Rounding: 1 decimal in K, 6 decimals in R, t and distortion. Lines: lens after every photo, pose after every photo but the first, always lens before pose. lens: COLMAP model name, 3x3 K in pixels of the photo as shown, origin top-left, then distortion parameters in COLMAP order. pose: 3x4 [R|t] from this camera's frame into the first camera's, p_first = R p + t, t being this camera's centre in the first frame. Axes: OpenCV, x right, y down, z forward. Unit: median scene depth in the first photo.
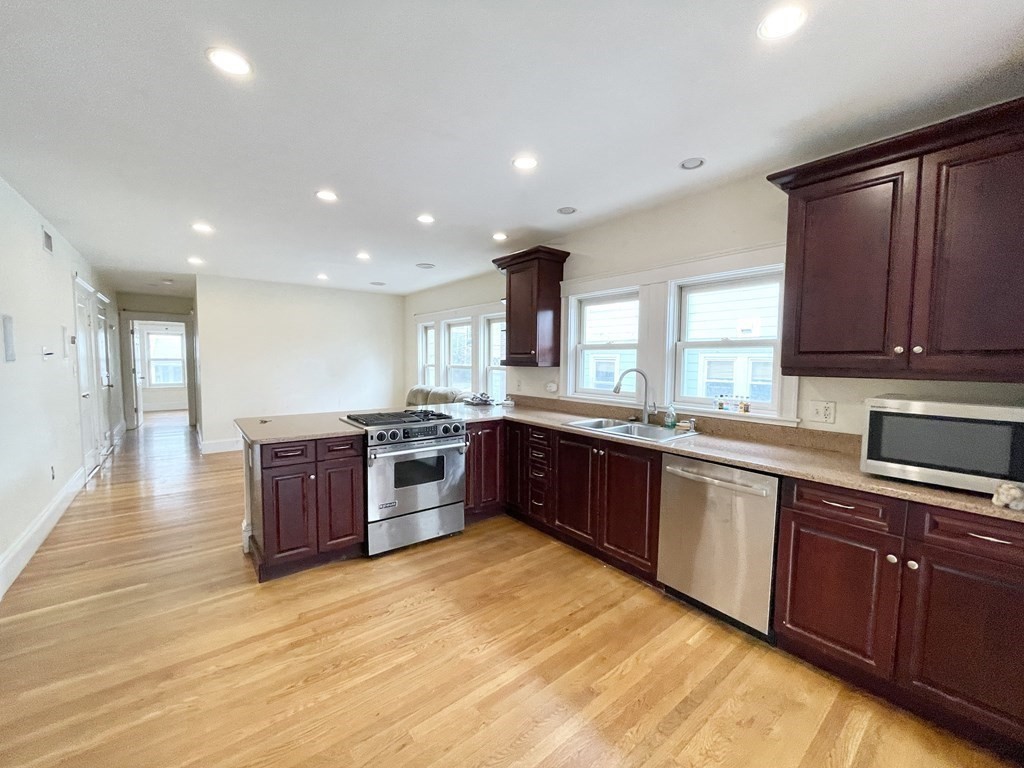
lens RADIAL K [[414.0, 0, 512.0], [0, 414.0, 384.0], [0, 0, 1]] dist [-0.002207, 0.000055]
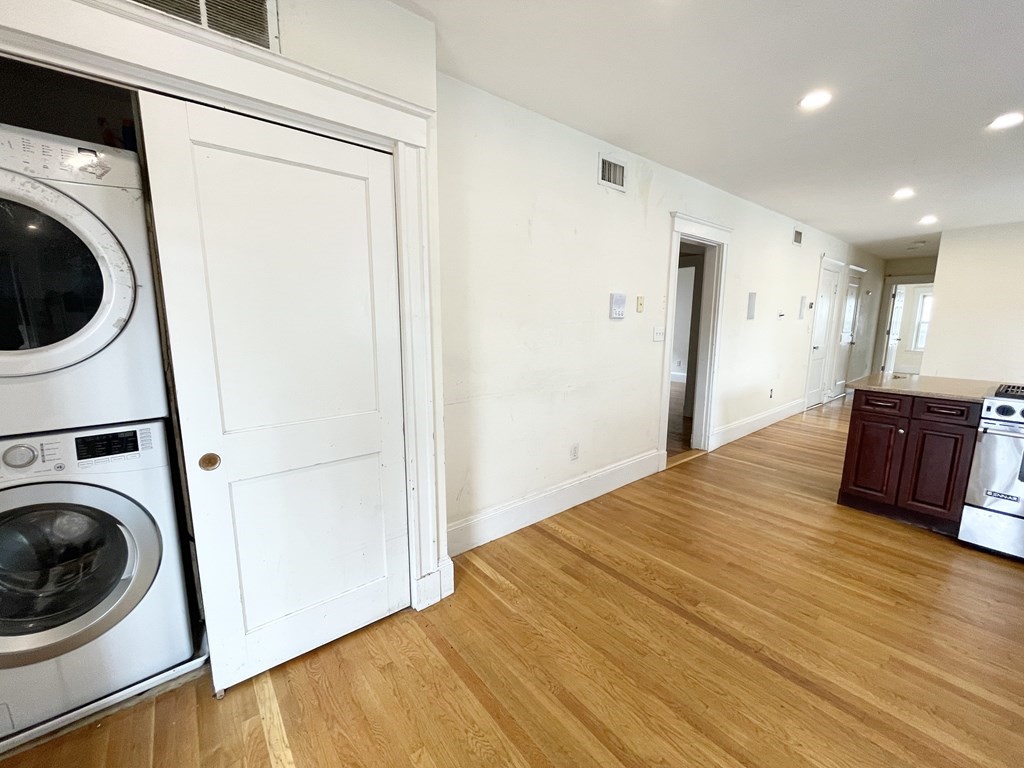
lens RADIAL K [[414.0, 0, 512.0], [0, 414.0, 384.0], [0, 0, 1]] dist [-0.002207, 0.000055]
pose [[0.007681, 0.150004, -0.988656, 0.223022], [-0.066657, 0.986563, 0.149168, 0.008635], [0.997746, 0.064755, 0.017577, 0.003453]]
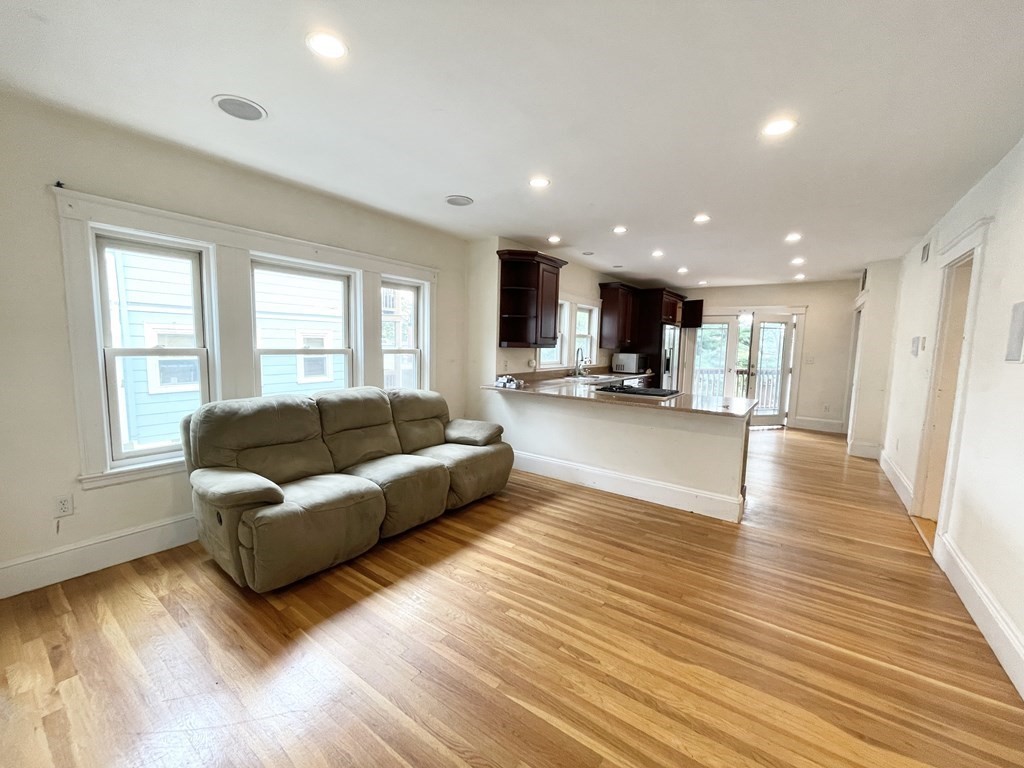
lens RADIAL K [[419.0, 0, 507.6], [0, 419.0, 386.7], [0, 0, 1]] dist [-0.005529, -0.000187]
pose [[-0.267235, -0.116956, 0.956508, -0.790288], [0.033831, 0.990857, 0.130608, -0.064089], [-0.963037, 0.067262, -0.260835, 0.988863]]
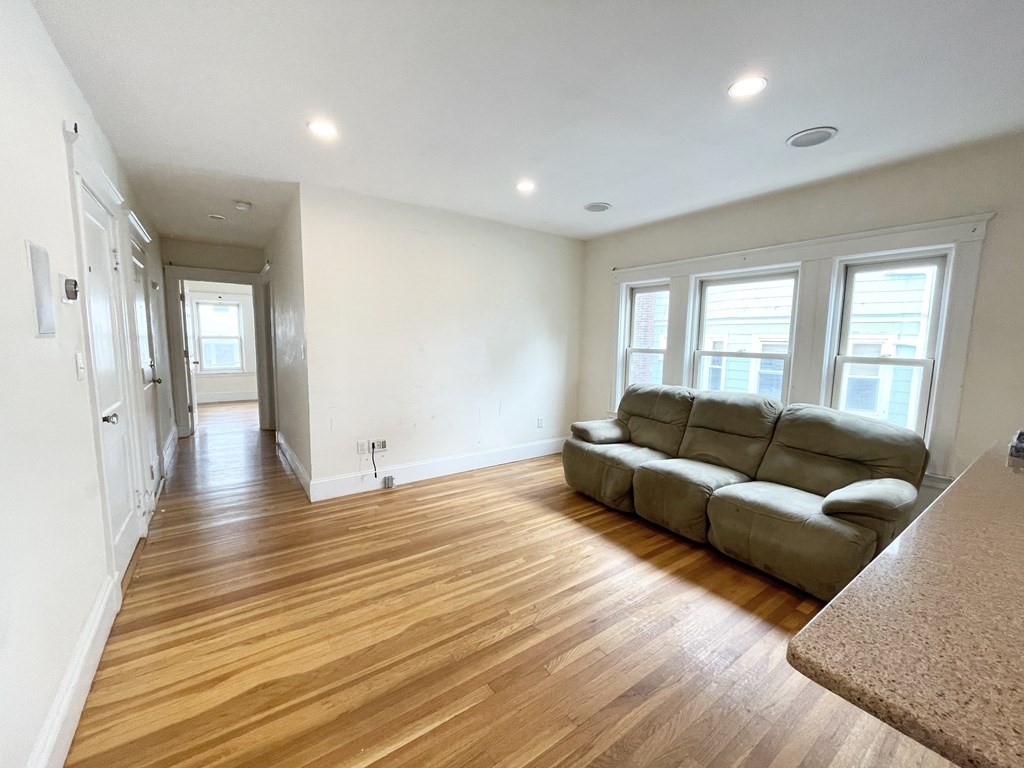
lens RADIAL K [[414.0, 0, 512.0], [0, 414.0, 384.0], [0, 0, 1]] dist [-0.002207, 0.000055]
pose [[0.998482, 0.013426, -0.053419, -0.425080], [-0.010793, 0.998727, 0.049281, -0.026603], [0.054012, -0.048629, 0.997355, 0.429596]]
